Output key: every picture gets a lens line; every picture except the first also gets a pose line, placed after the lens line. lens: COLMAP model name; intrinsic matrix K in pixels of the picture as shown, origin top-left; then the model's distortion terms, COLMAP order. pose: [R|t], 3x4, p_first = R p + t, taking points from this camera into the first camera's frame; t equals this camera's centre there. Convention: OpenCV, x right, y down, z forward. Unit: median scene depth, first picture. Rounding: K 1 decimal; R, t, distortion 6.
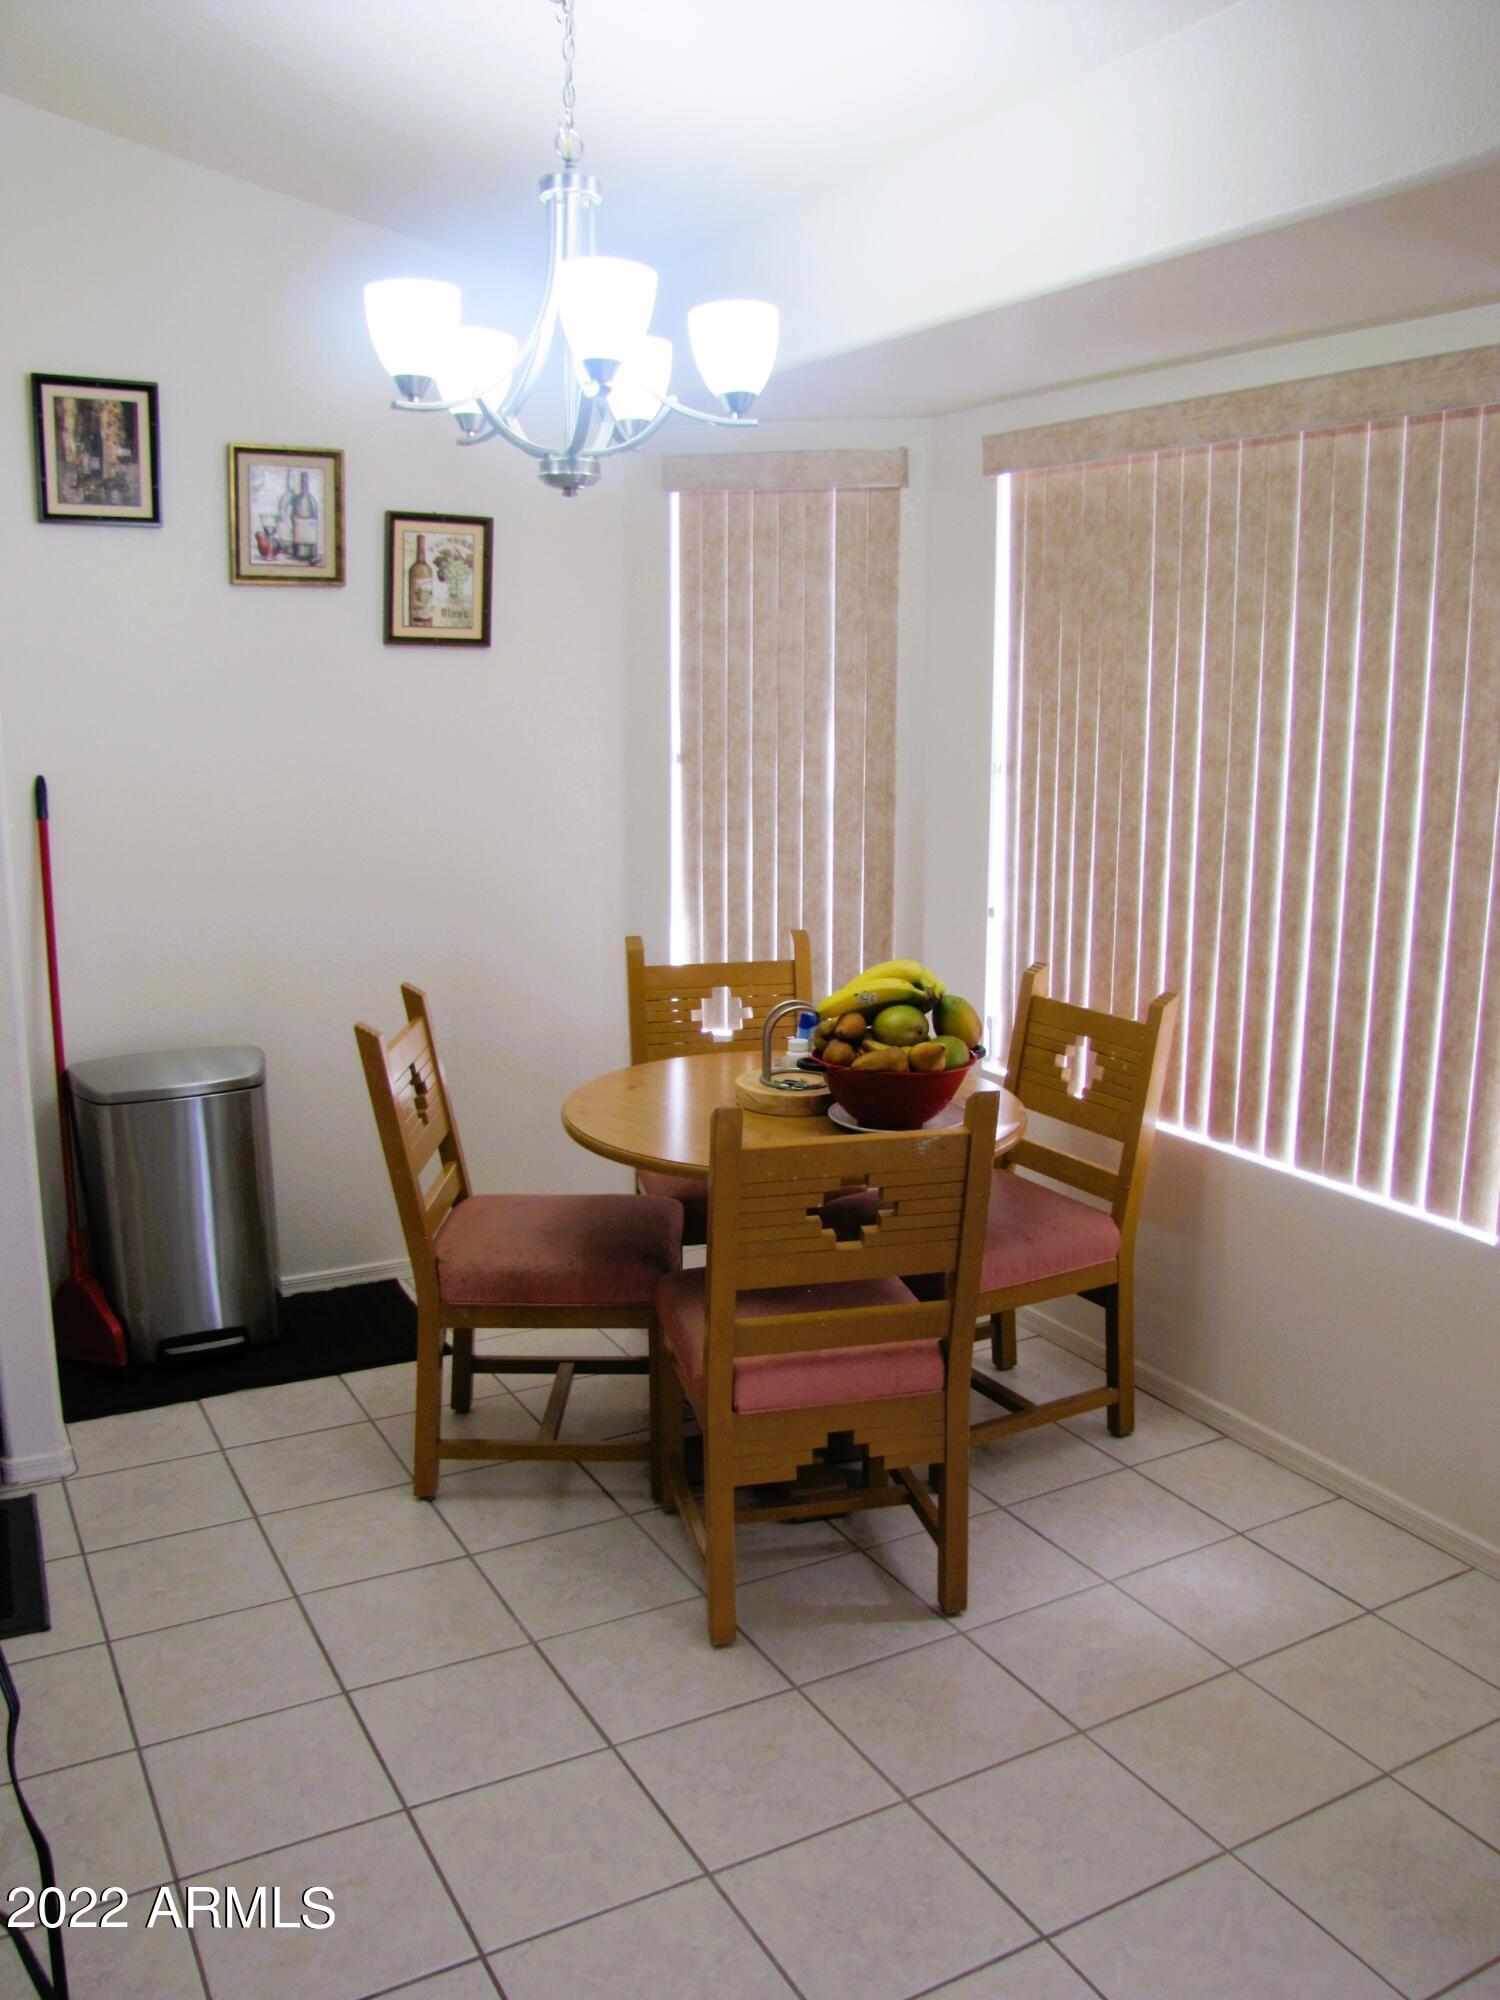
lens RADIAL K [[1683.5, 0, 750.0], [0, 1683.5, 1000.0], [0, 0, 1]] dist [-0.086351, -0.001176]
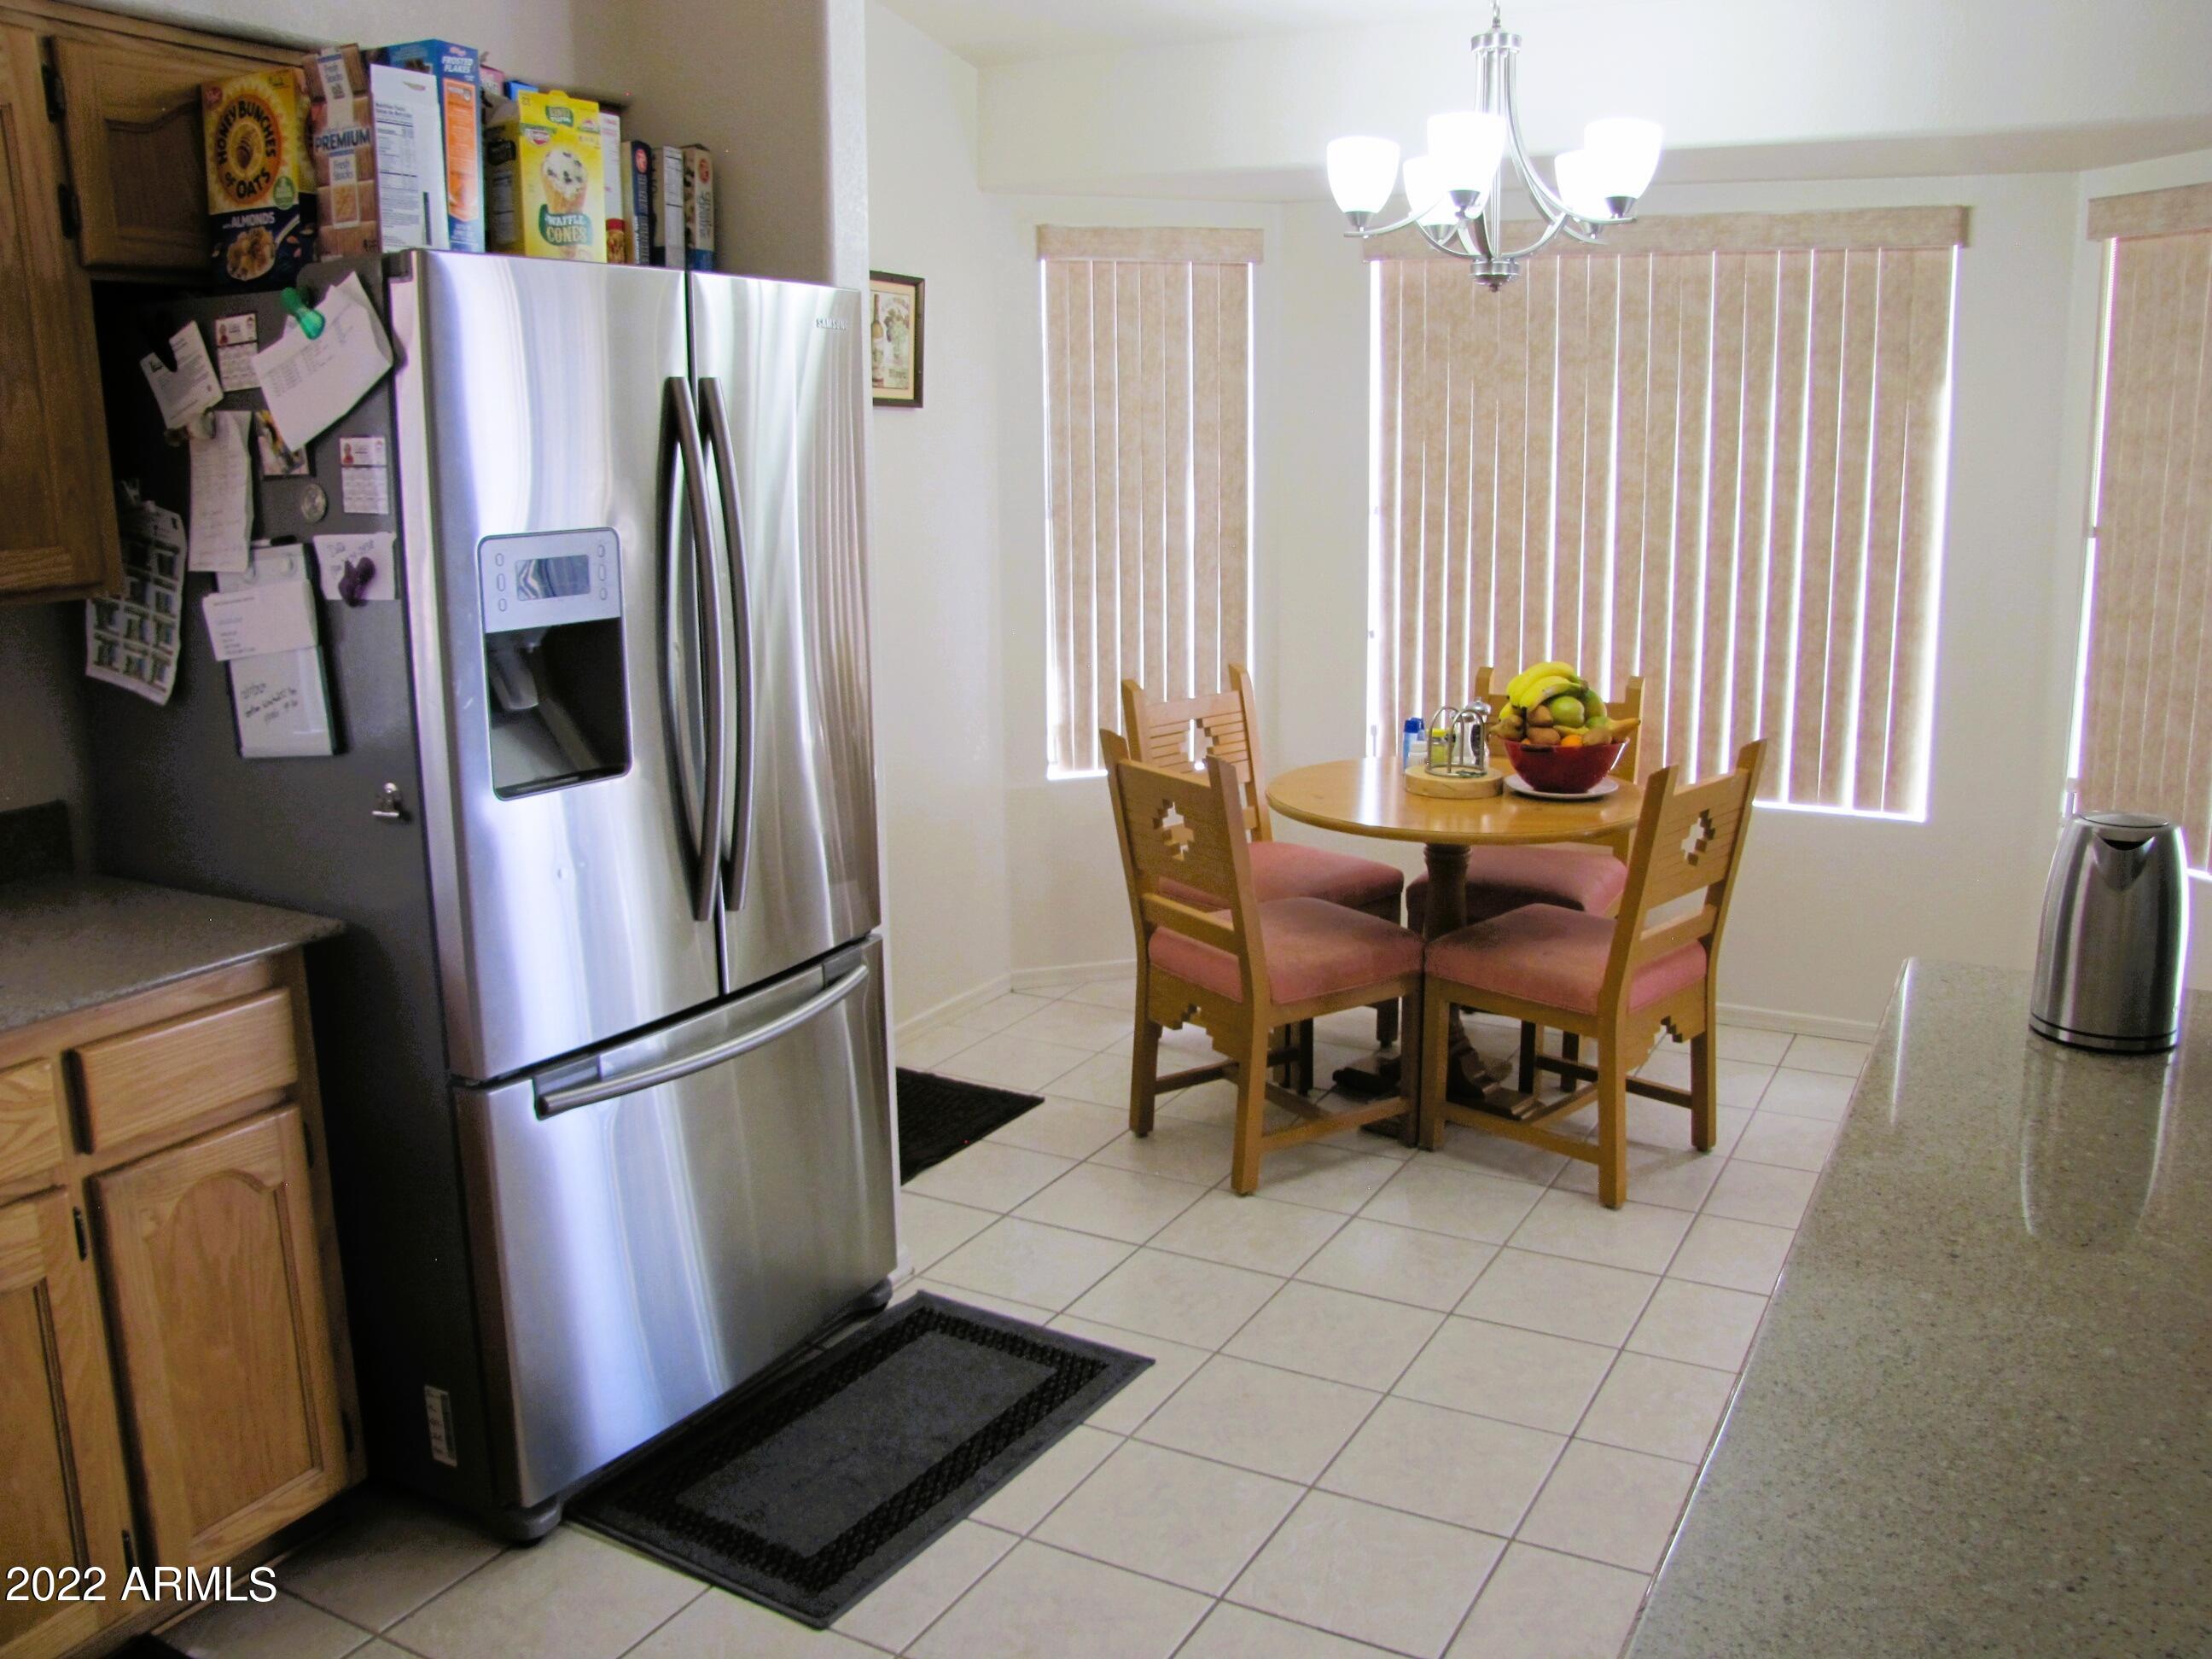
lens RADIAL K [[1841.2, 0, 1102.5], [0, 1841.2, 813.9], [0, 0, 1]] dist [-0.128820, 0.005368]
pose [[0.842221, -0.121353, 0.525298, -0.714257], [0.114101, 0.992389, 0.046318, -0.009647], [-0.526920, 0.020927, 0.849657, 0.025731]]
